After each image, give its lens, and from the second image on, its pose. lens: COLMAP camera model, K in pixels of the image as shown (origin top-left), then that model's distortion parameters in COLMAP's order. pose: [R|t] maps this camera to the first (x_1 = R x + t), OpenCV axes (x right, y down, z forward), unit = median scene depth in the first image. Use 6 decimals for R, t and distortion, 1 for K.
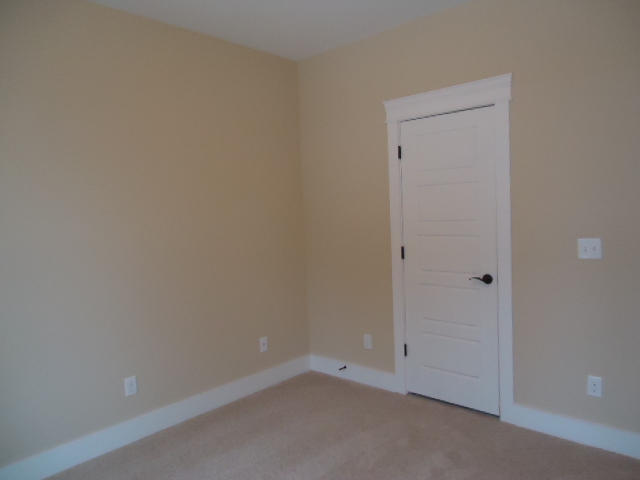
lens RADIAL K [[472.4, 0, 322.0], [0, 472.4, 237.3], [0, 0, 1]] dist [-0.000570, 0.000235]
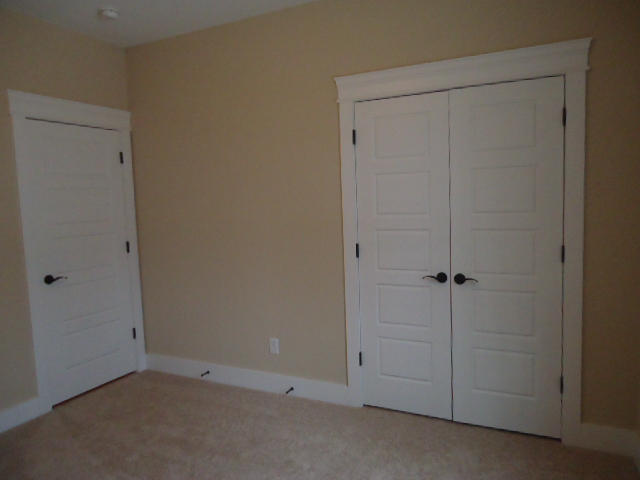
lens RADIAL K [[489.1, 0, 320.0], [0, 489.1, 245.0], [0, 0, 1]] dist [-0.000460, -0.000734]
pose [[0.964651, -0.016465, 0.263017, -0.139644], [0.009765, 0.999594, 0.026762, -0.002936], [-0.263351, -0.023248, 0.964420, 0.128819]]
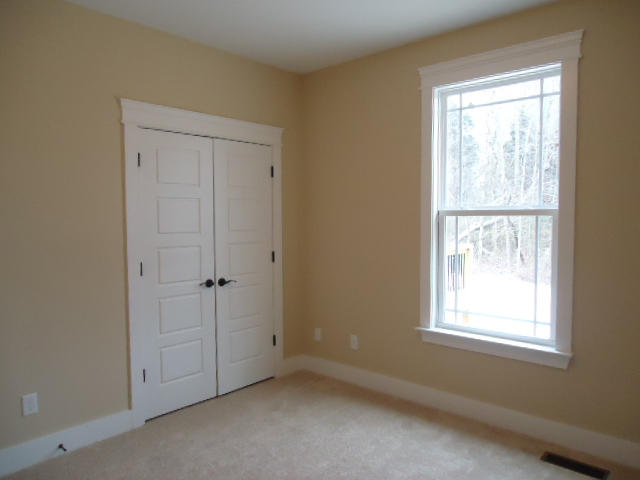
lens RADIAL K [[465.1, 0, 321.7], [0, 465.1, 239.5], [0, 0, 1]] dist [-0.010290, 0.003496]
pose [[-0.014970, -0.007942, 0.999856, -0.733052], [0.066403, 0.997753, 0.008920, -0.009328], [-0.997681, 0.066527, -0.014409, 0.658691]]
